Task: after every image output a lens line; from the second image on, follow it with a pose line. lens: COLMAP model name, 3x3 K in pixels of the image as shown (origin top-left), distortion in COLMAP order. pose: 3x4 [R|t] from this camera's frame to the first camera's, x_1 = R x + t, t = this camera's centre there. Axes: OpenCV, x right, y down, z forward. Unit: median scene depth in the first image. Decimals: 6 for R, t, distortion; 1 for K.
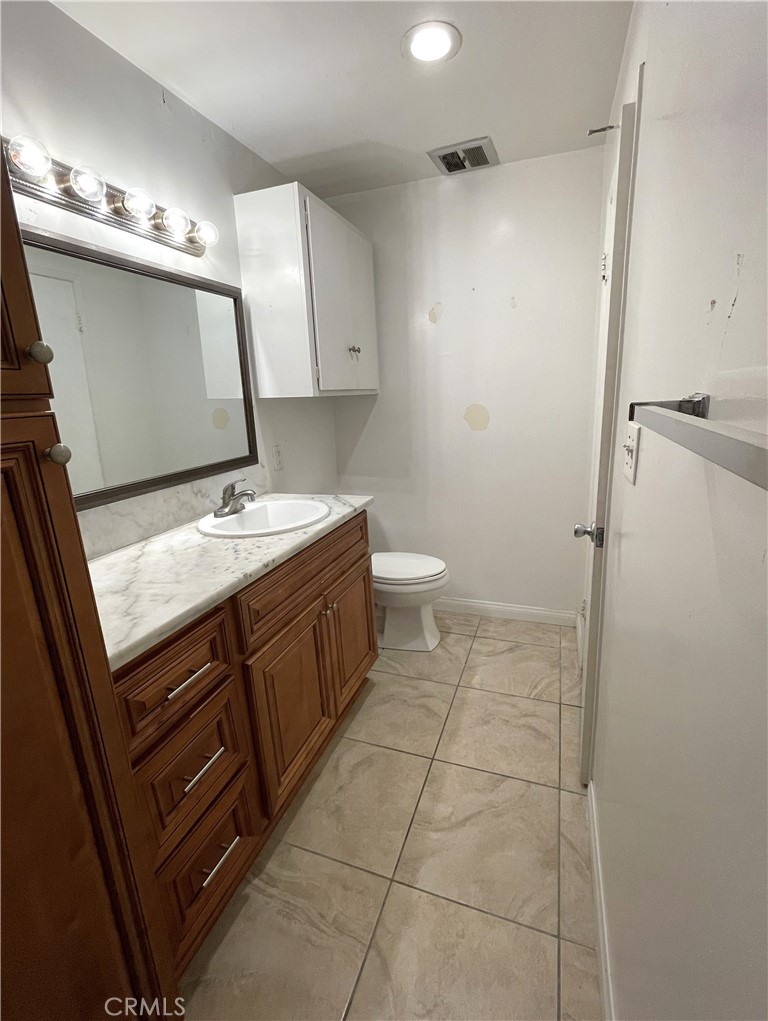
lens RADIAL K [[447.2, 0, 390.9], [0, 447.2, 497.9], [0, 0, 1]] dist [0.001576, 0.000120]
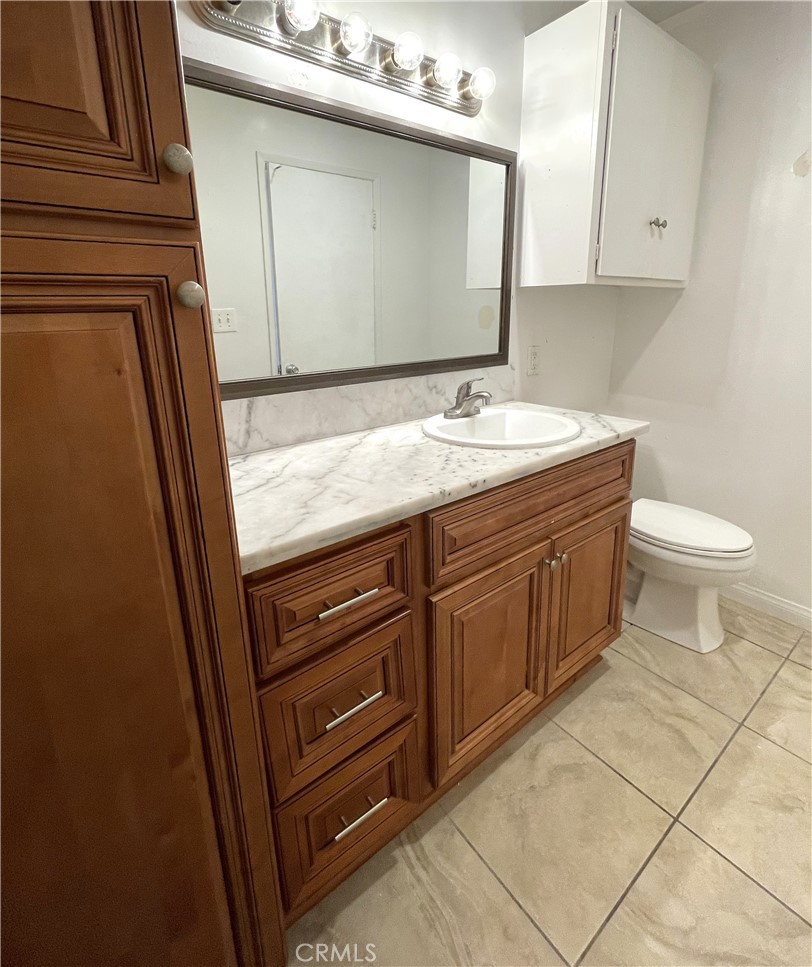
lens RADIAL K [[459.0, 0, 409.4], [0, 459.0, 424.4], [0, 0, 1]] dist [-0.001110, -0.000891]
pose [[0.845367, 0.155796, -0.510963, 0.014375], [-0.142900, 0.987619, 0.064711, 0.008016], [0.514718, 0.018312, 0.857164, 0.200301]]
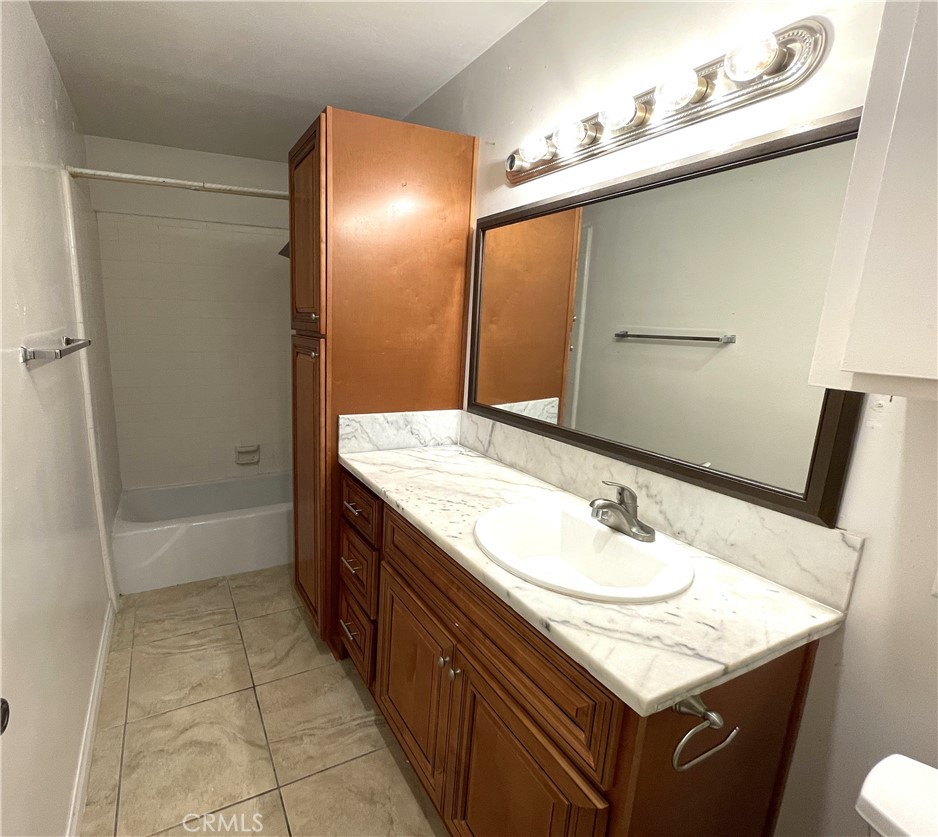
lens RADIAL K [[480.4, 0, 381.2], [0, 480.4, 416.9], [0, 0, 1]] dist [0.001222, 0.000265]
pose [[-0.715930, 0.170042, -0.677148, 0.371931], [-0.153021, 0.908089, 0.389820, -0.367450], [0.681196, 0.382702, -0.624108, 1.252969]]
